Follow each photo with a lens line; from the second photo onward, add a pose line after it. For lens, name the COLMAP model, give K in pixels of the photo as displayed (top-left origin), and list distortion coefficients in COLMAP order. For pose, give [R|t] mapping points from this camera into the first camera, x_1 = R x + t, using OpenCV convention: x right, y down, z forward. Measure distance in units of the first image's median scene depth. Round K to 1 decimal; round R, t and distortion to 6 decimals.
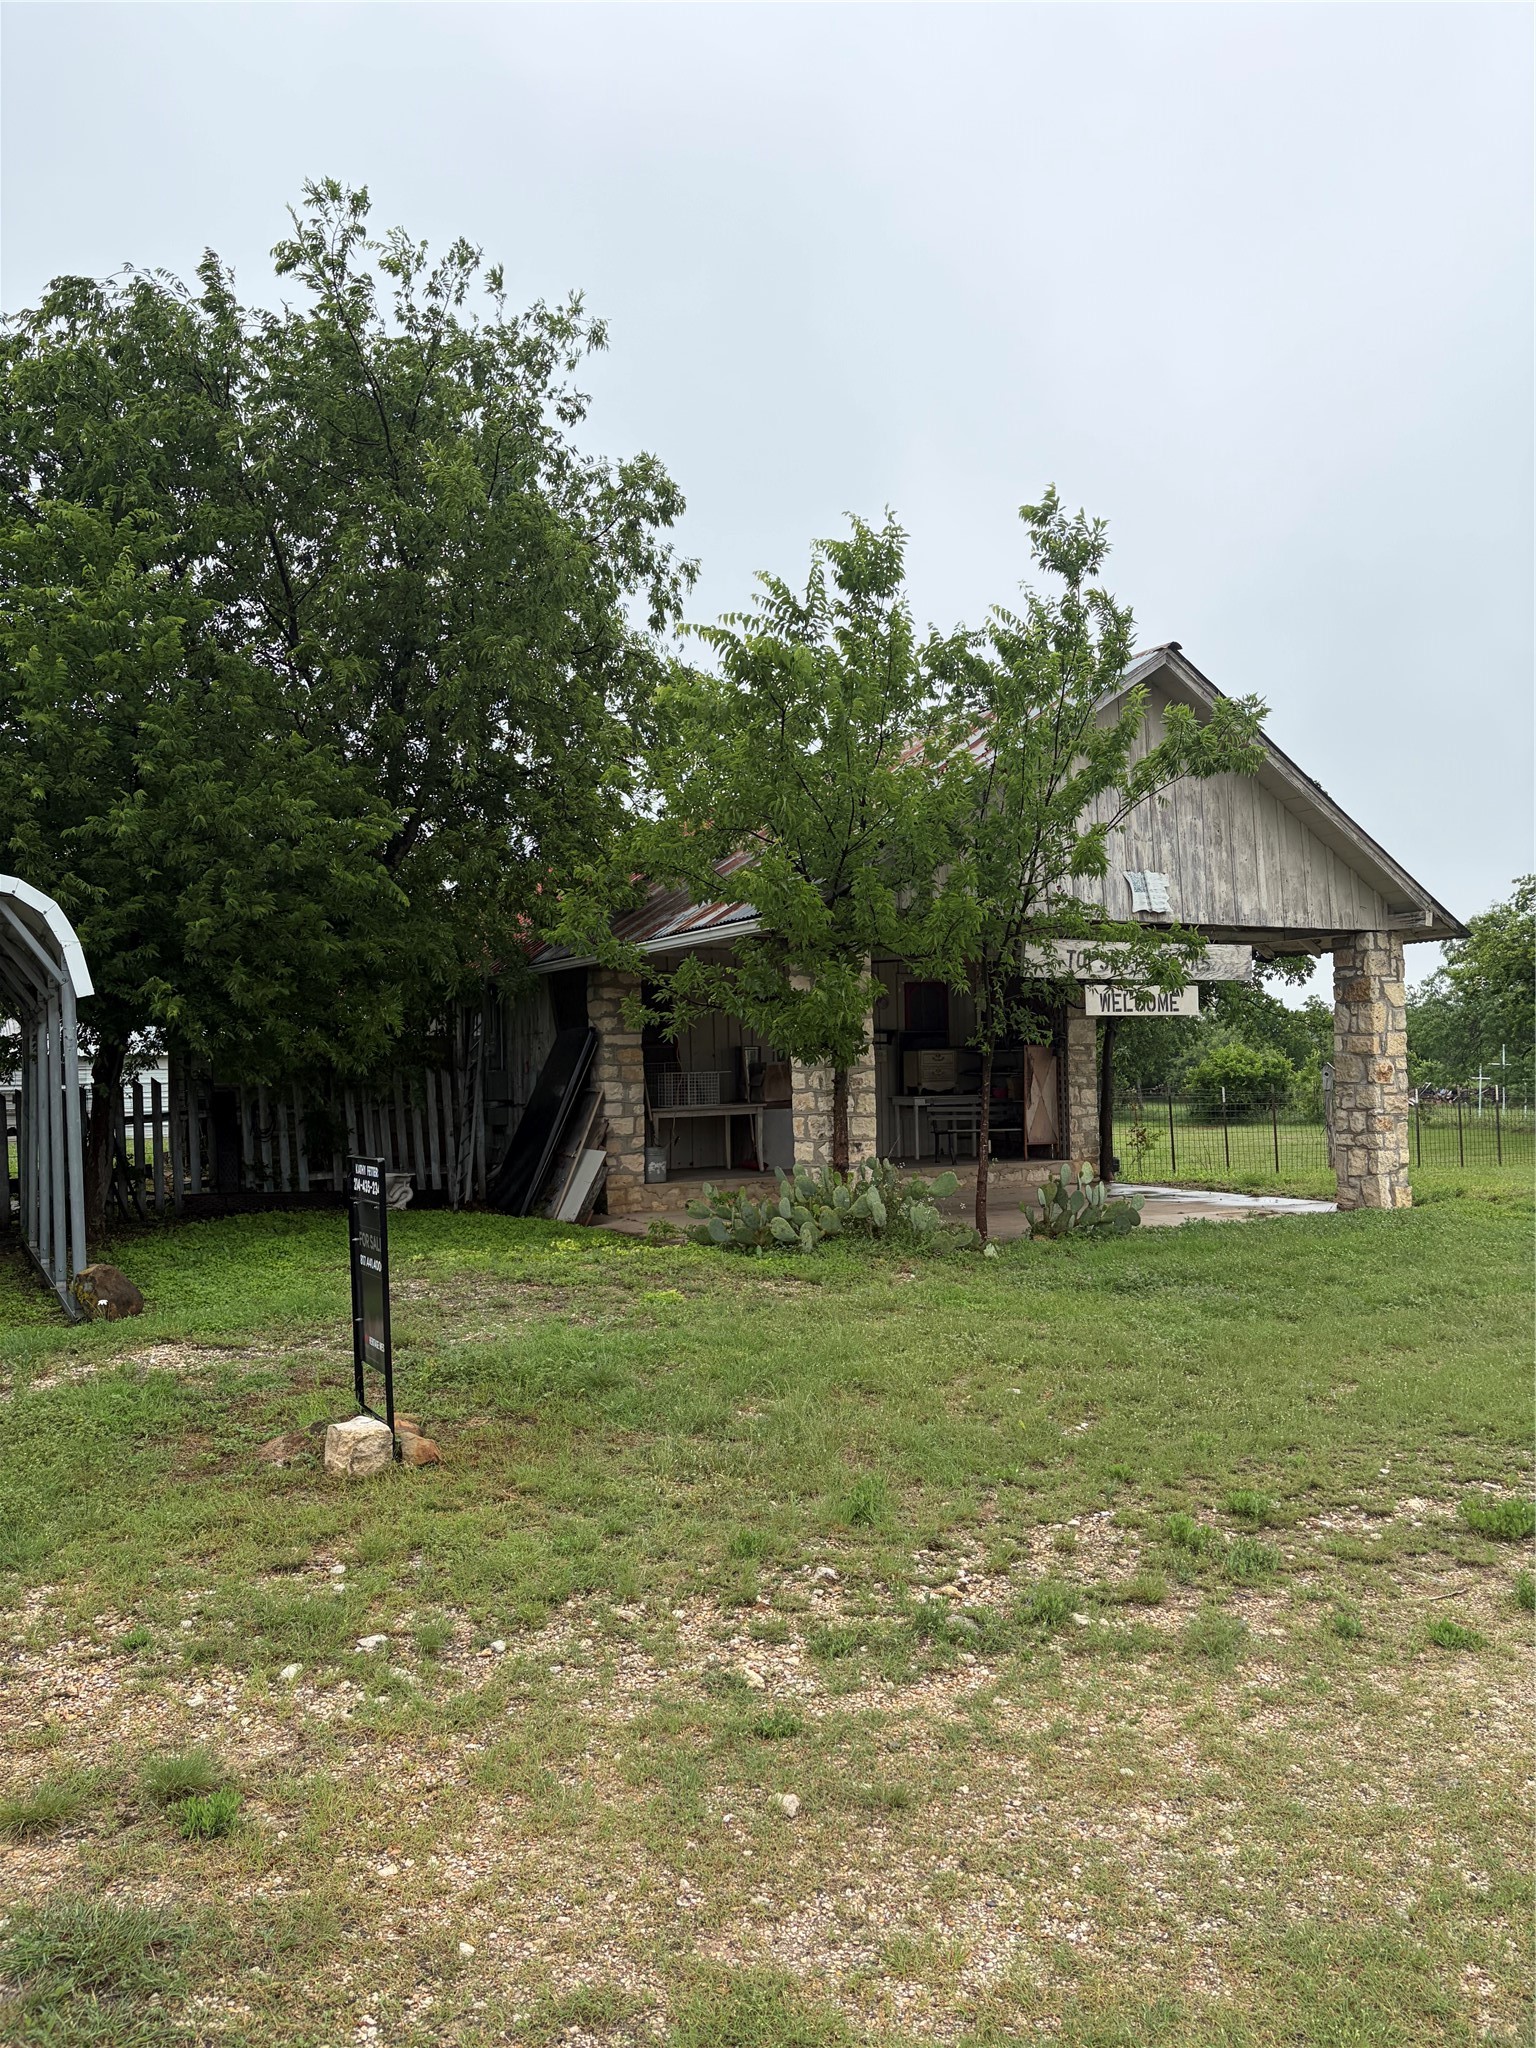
lens RADIAL K [[1570.3, 0, 768.0], [0, 1570.3, 1024.0], [0, 0, 1]] dist [0.018442, 0.008790]
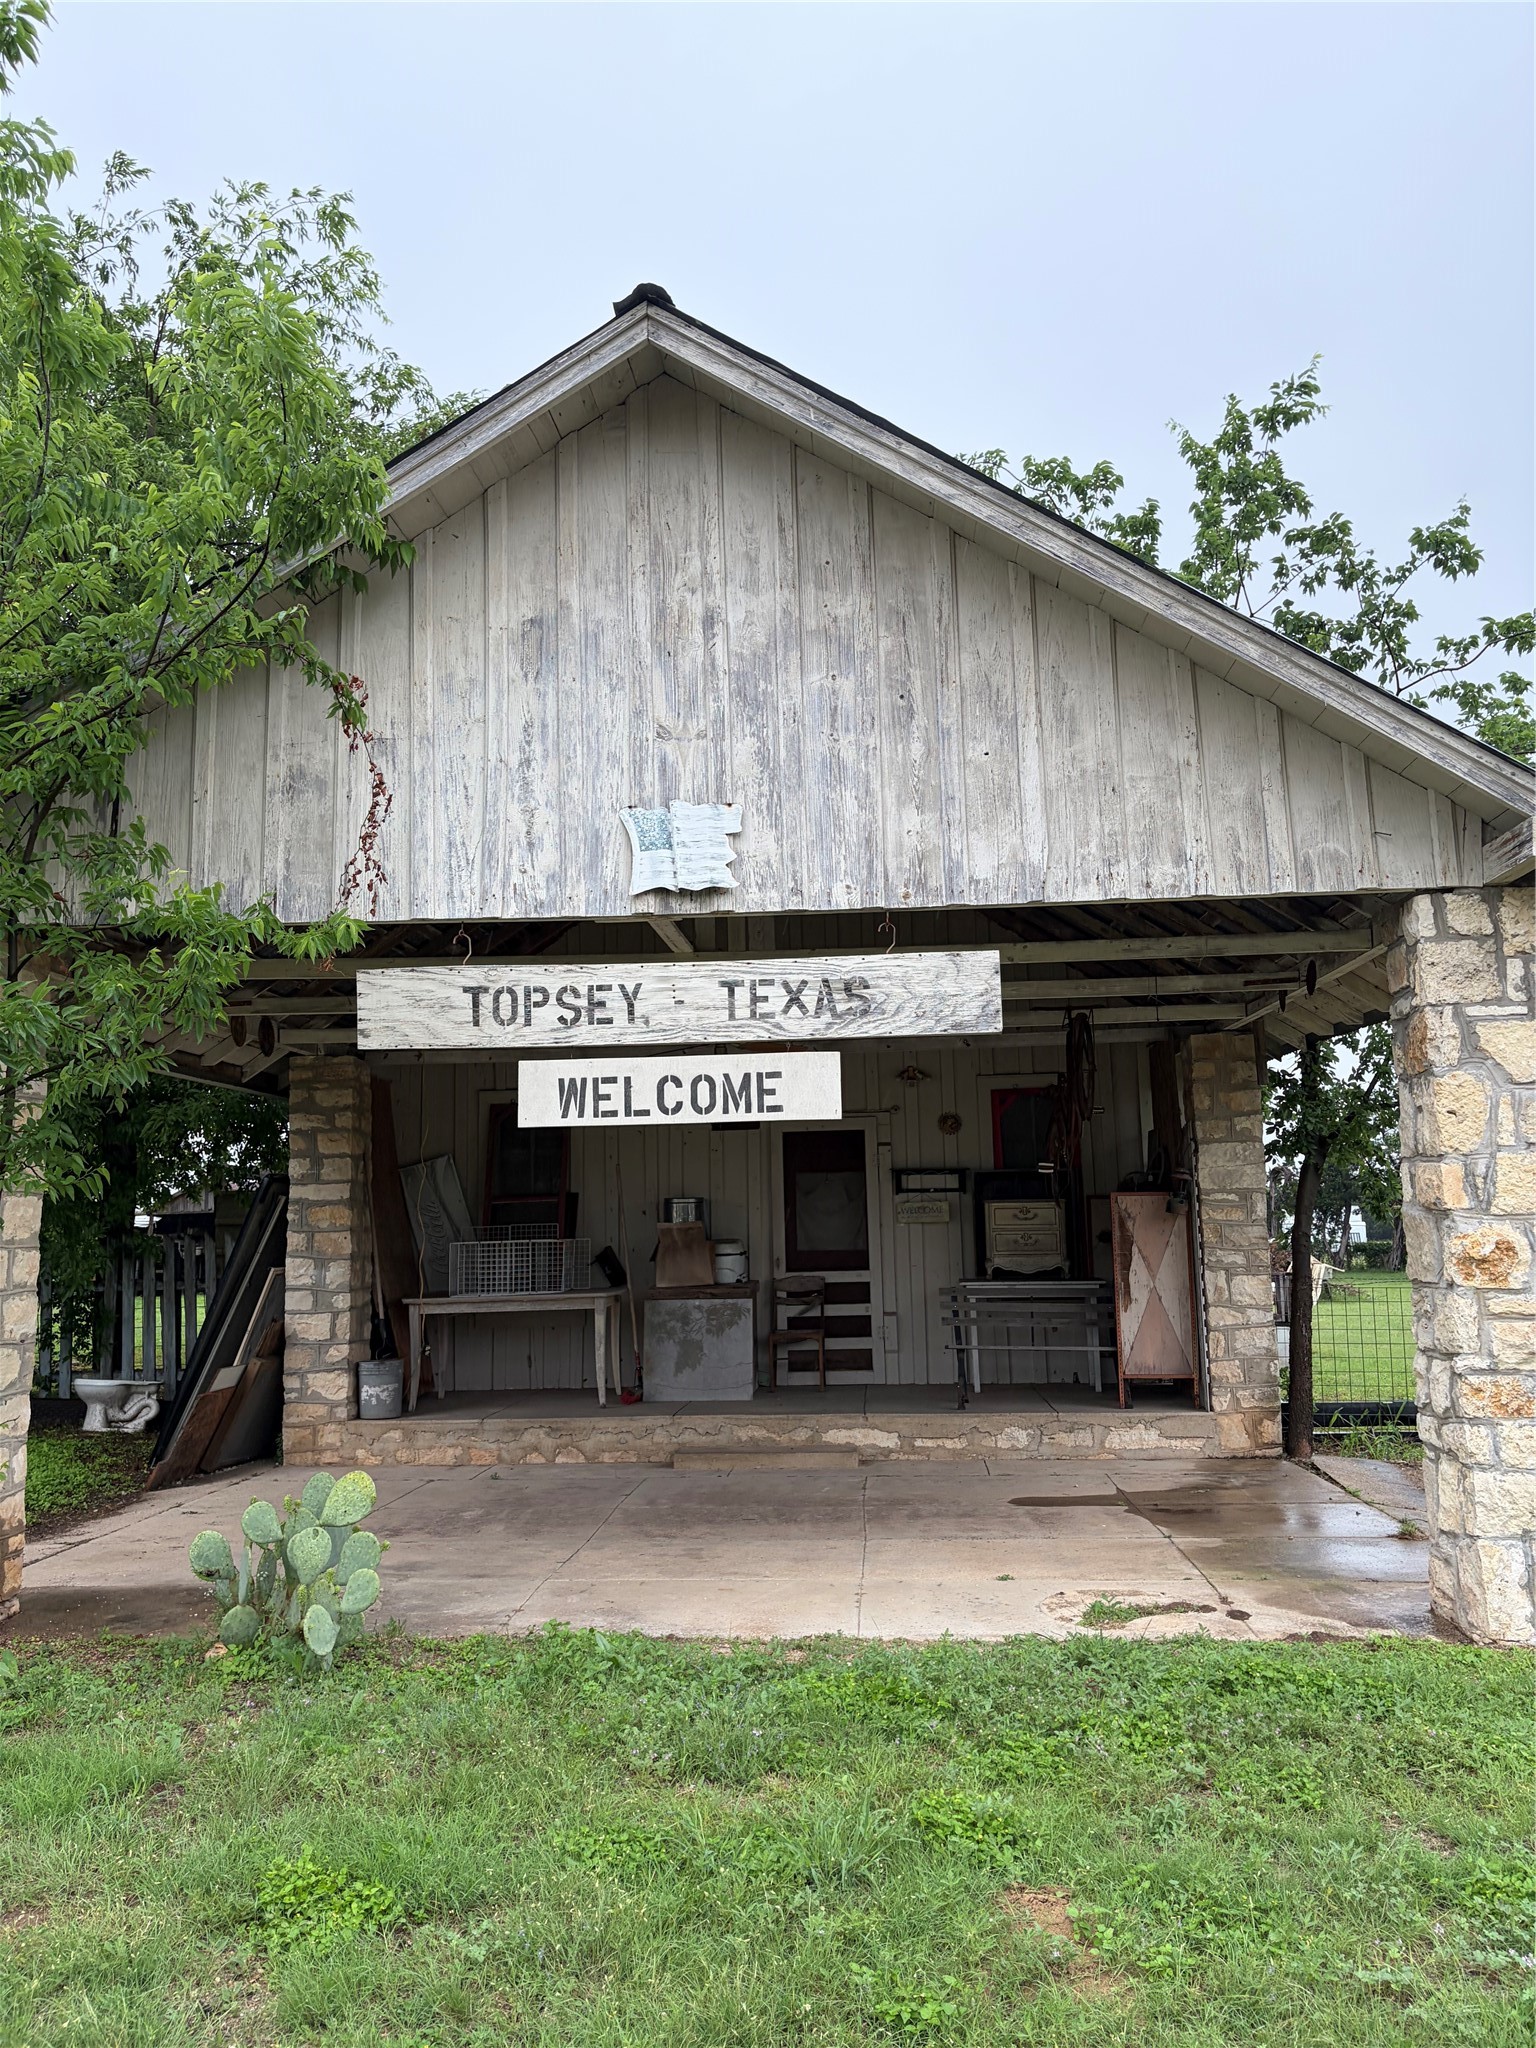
lens RADIAL K [[1574.0, 0, 772.4], [0, 1574.0, 1012.5], [0, 0, 1]] dist [0.034974, -0.004610]
pose [[0.837513, -0.073380, -0.541468, 0.429700], [0.017345, 0.994012, -0.107881, 0.009732], [0.546142, 0.080960, 0.833771, 0.550146]]
